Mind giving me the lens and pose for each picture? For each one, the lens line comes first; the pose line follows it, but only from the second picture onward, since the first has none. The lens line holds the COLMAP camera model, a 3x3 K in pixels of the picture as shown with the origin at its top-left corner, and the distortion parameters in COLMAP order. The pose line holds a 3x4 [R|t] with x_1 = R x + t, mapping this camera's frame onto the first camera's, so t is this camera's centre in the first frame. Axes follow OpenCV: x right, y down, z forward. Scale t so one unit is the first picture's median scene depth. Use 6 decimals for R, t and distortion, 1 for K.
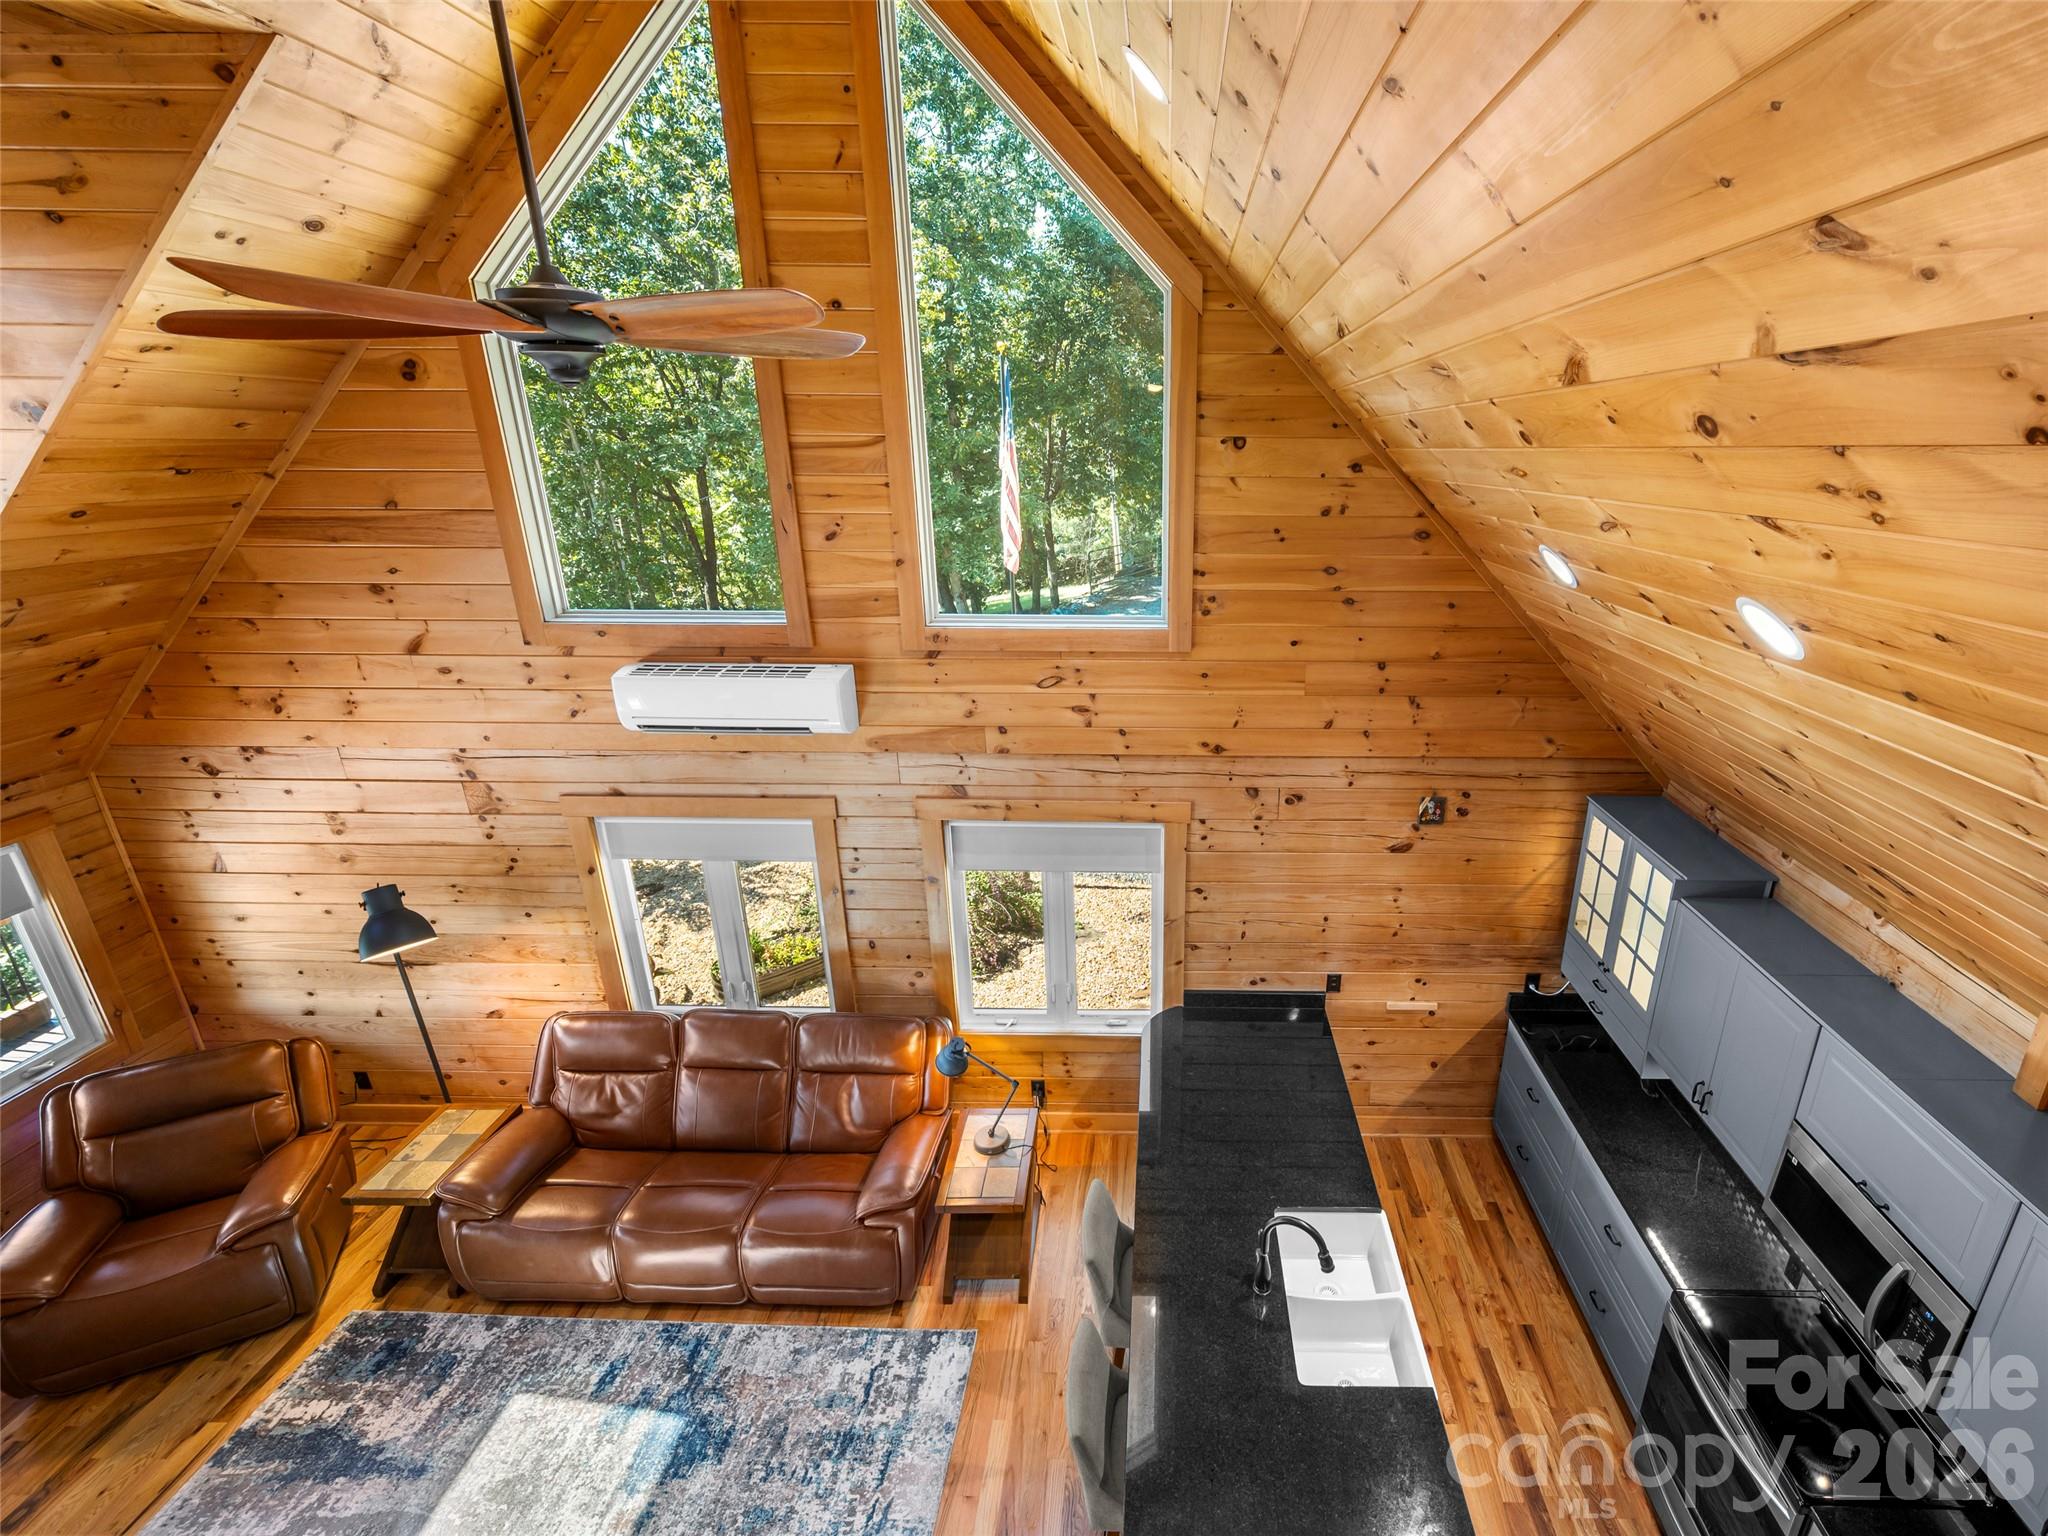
lens RADIAL K [[926.9, 0, 1155.9], [0, 926.9, 770.8], [0, 0, 1]] dist [0.001453, -0.001432]
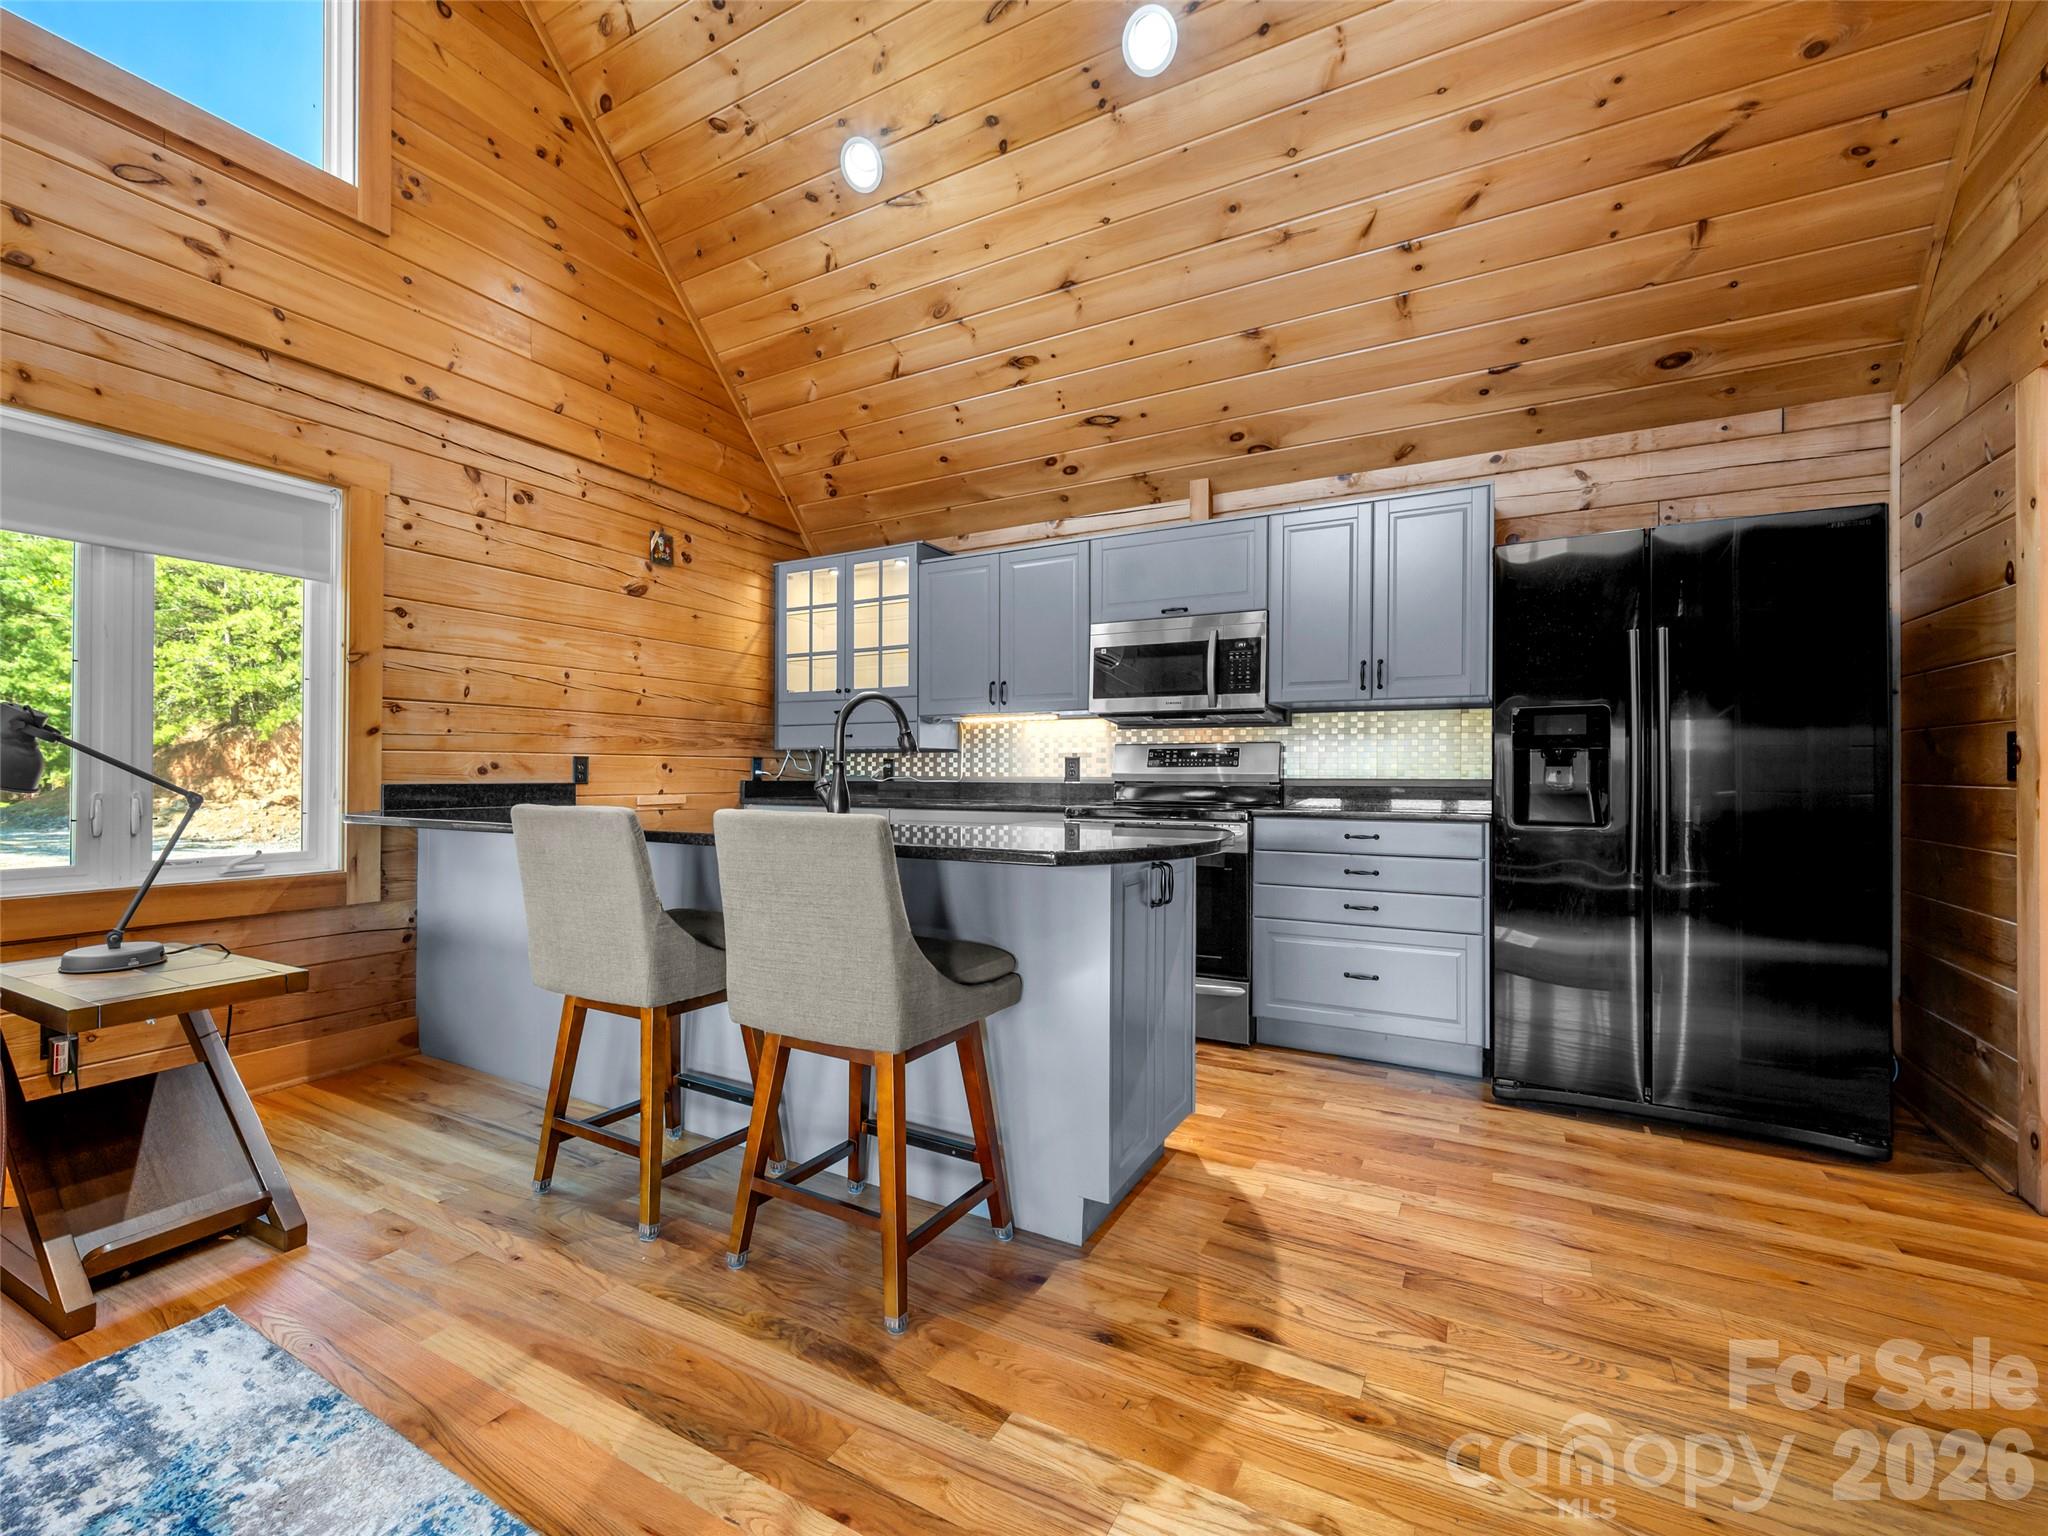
lens RADIAL K [[926.9, 0, 938.8], [0, 926.9, 767.6], [0, 0, 1]] dist [0.001453, -0.001432]
pose [[0.514936, 0.001485, 0.857227, -0.350824], [0.284010, 0.943224, -0.172239, 0.494240], [-0.808813, 0.332154, 0.485278, 0.426272]]
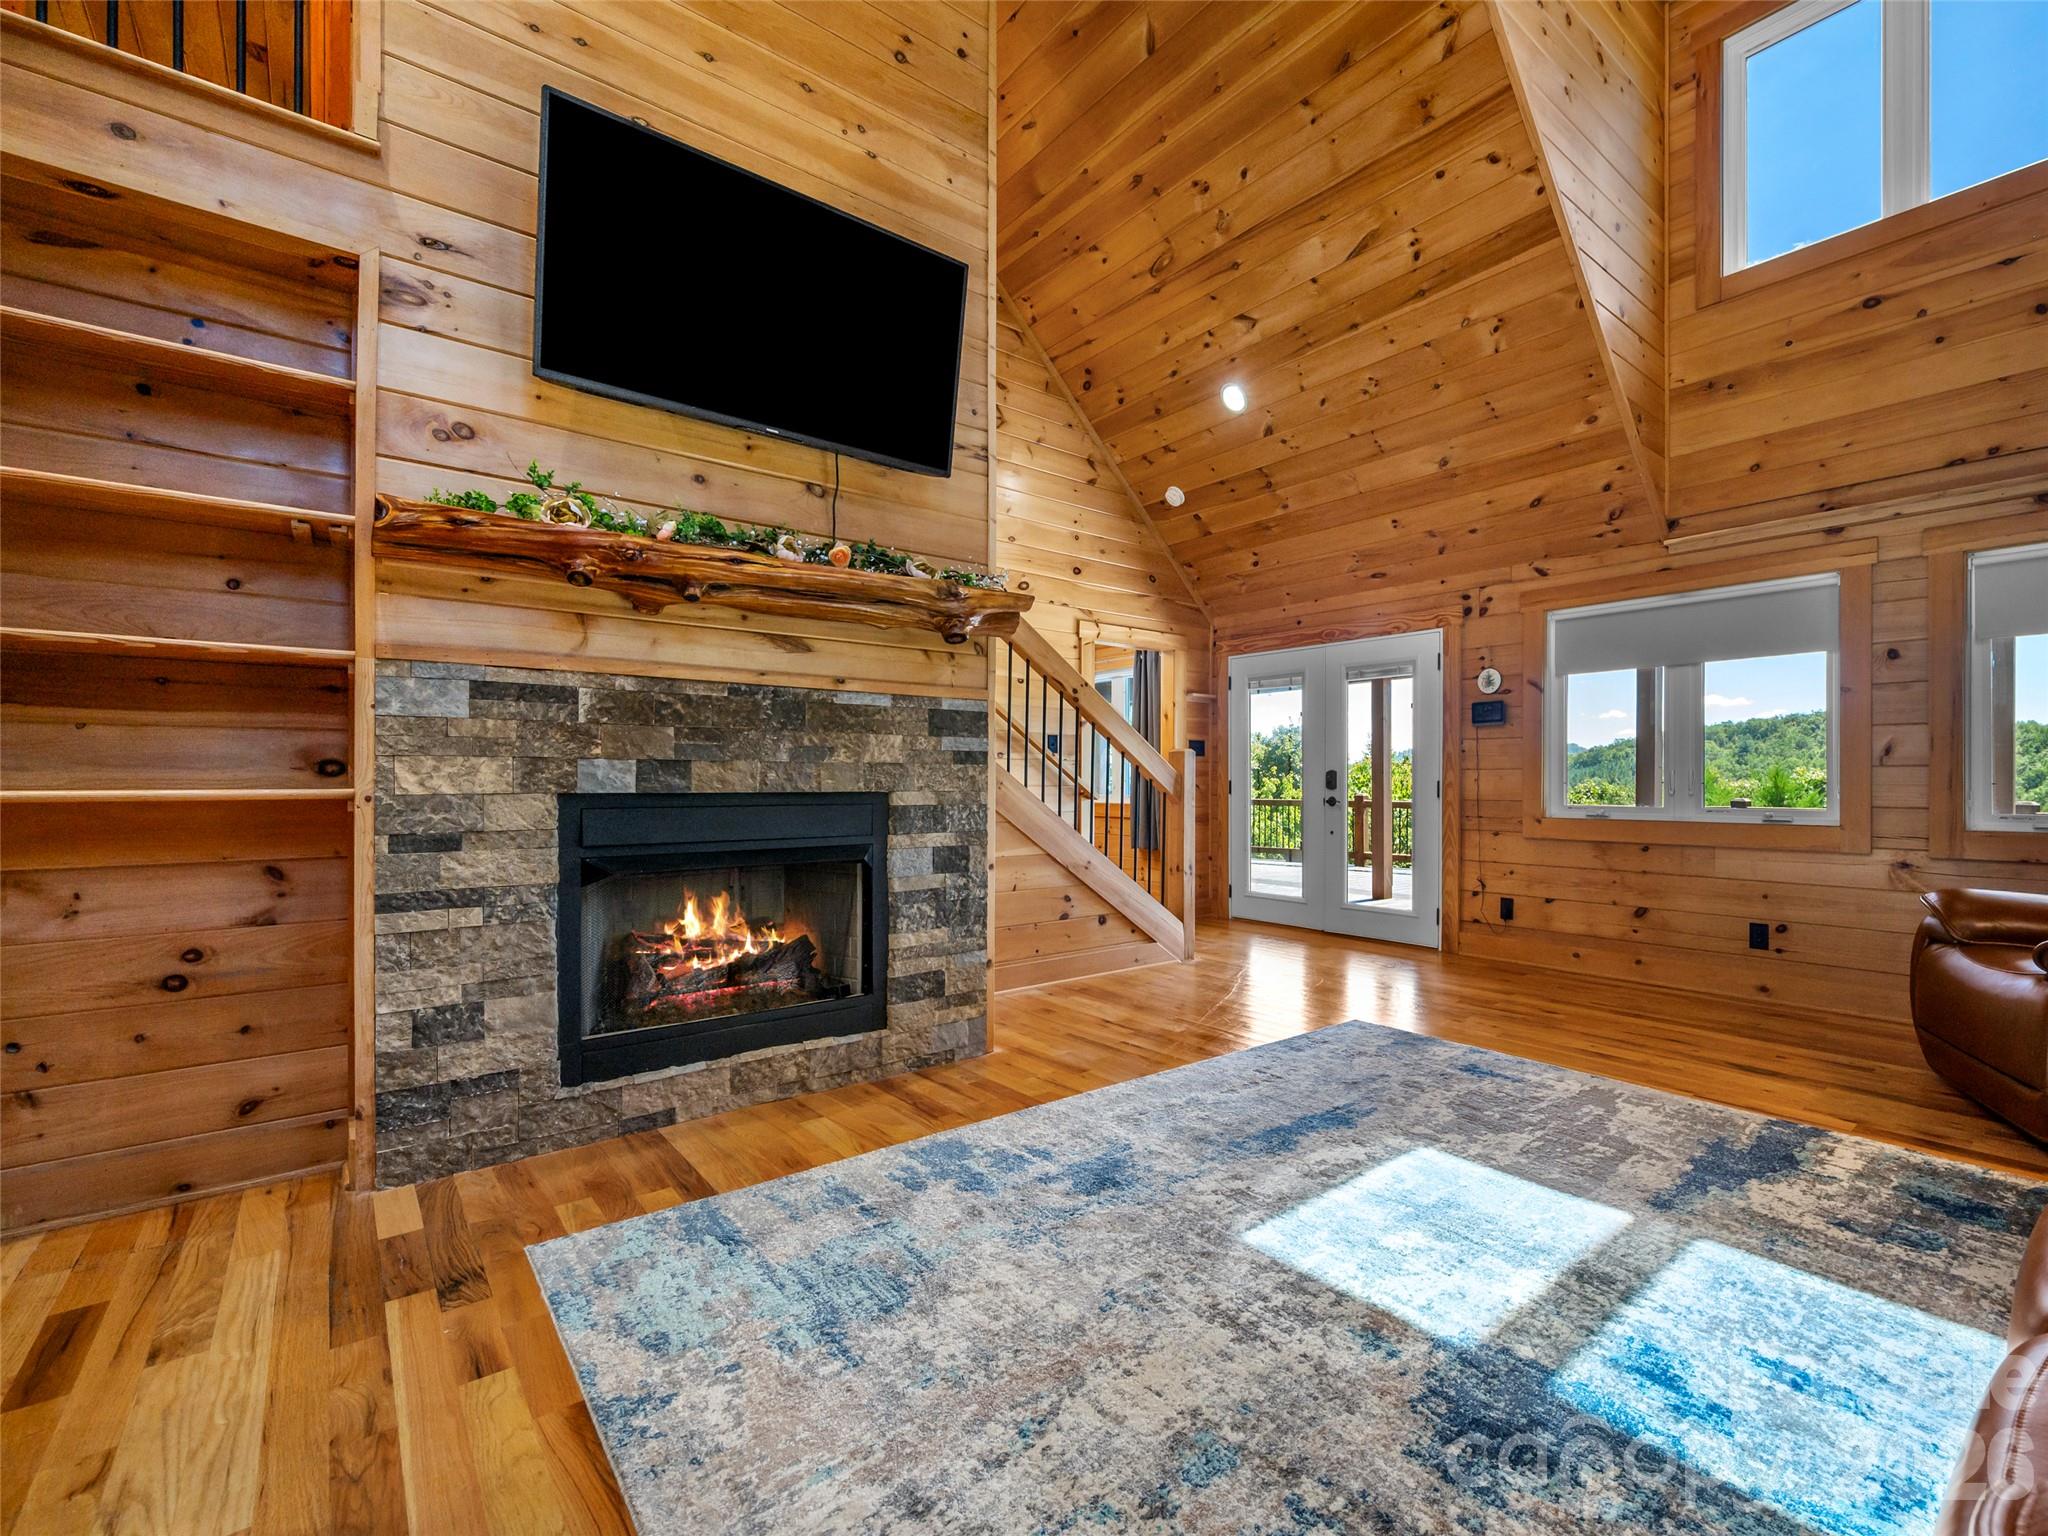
lens RADIAL K [[926.9, 0, 1163.3], [0, 926.9, 770.8], [0, 0, 1]] dist [0.001453, -0.001432]
pose [[-0.733867, -0.015825, -0.679109, -0.107313], [-0.229063, 0.946940, 0.225467, 0.334287], [0.639508, 0.321021, -0.698552, 0.885034]]
